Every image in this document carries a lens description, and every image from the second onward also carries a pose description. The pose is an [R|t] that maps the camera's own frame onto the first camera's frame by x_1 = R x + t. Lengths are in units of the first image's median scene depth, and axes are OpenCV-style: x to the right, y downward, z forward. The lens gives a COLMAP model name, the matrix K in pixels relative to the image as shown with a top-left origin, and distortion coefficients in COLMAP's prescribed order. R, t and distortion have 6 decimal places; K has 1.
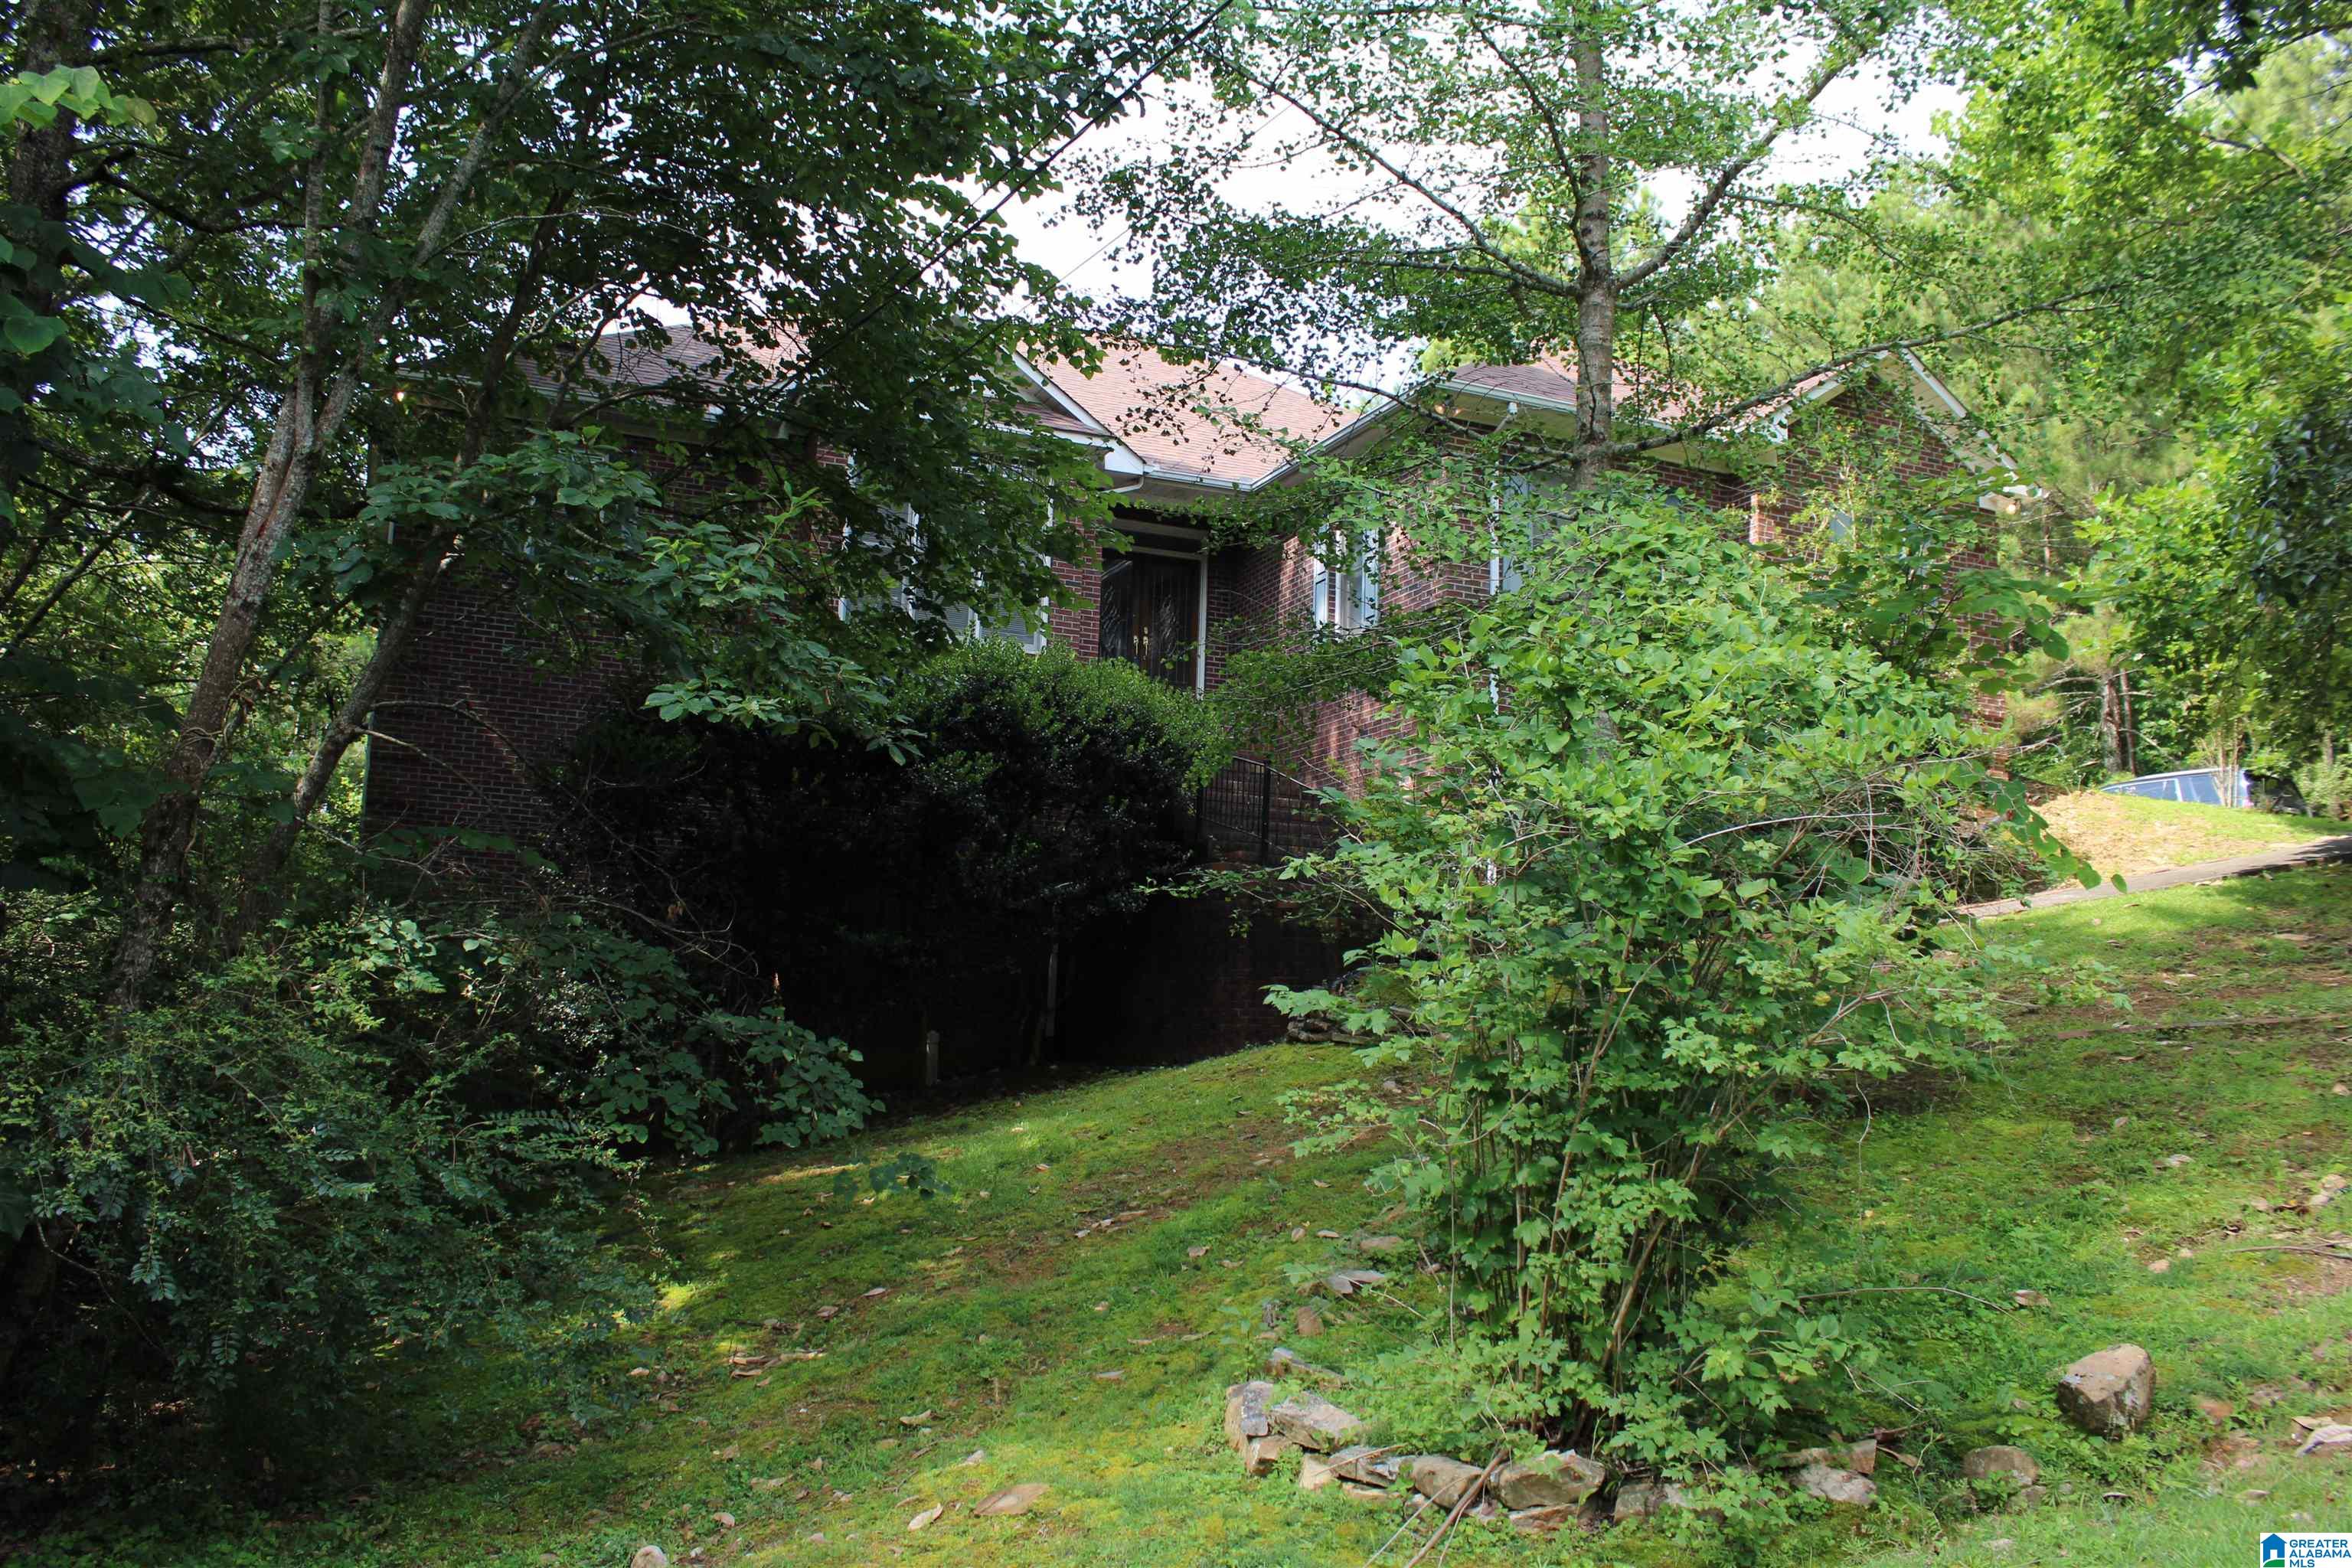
lens RADIAL K [[1920.7, 0, 1176.7], [0, 1920.7, 852.3], [0, 0, 1]] dist [-0.195924, -0.003911]
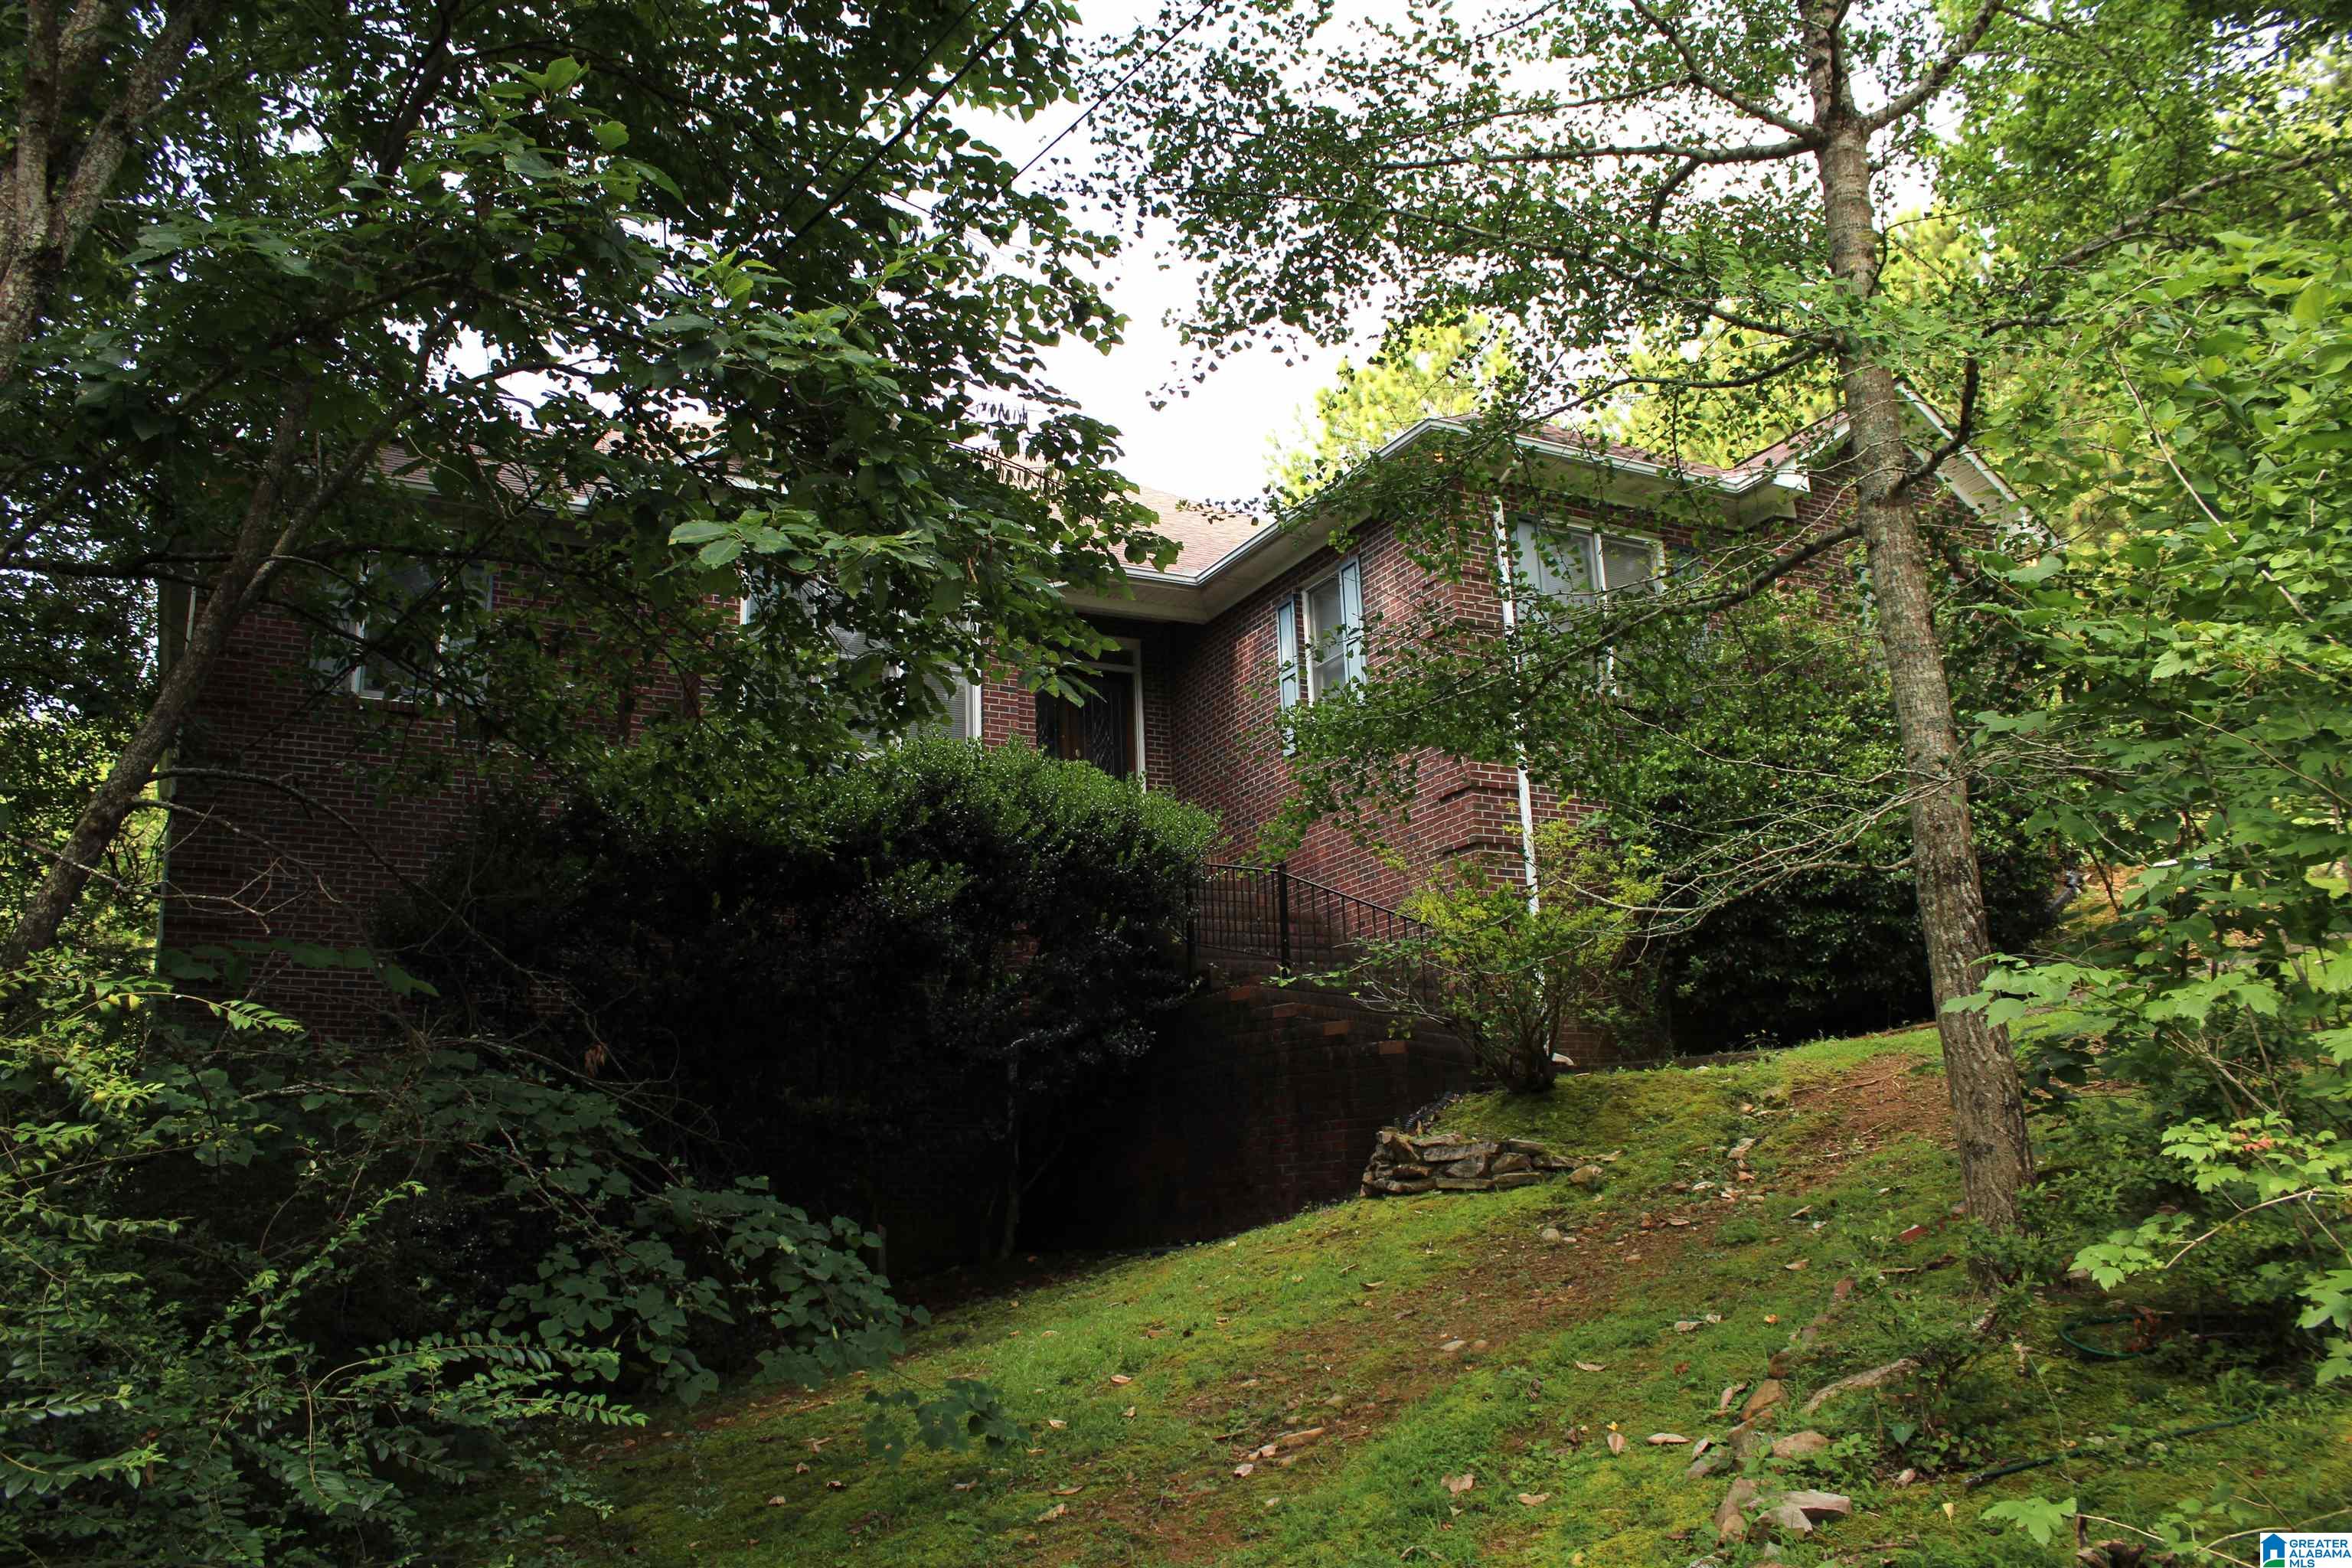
lens RADIAL K [[1943.3, 0, 1158.2], [0, 1943.3, 757.6], [0, 0, 1]] dist [-0.152919, 0.127897]
pose [[0.995414, -0.050965, 0.080950, -0.101908], [0.062473, 0.987210, -0.146676, 0.037952], [-0.072439, 0.151060, 0.985867, 0.237776]]
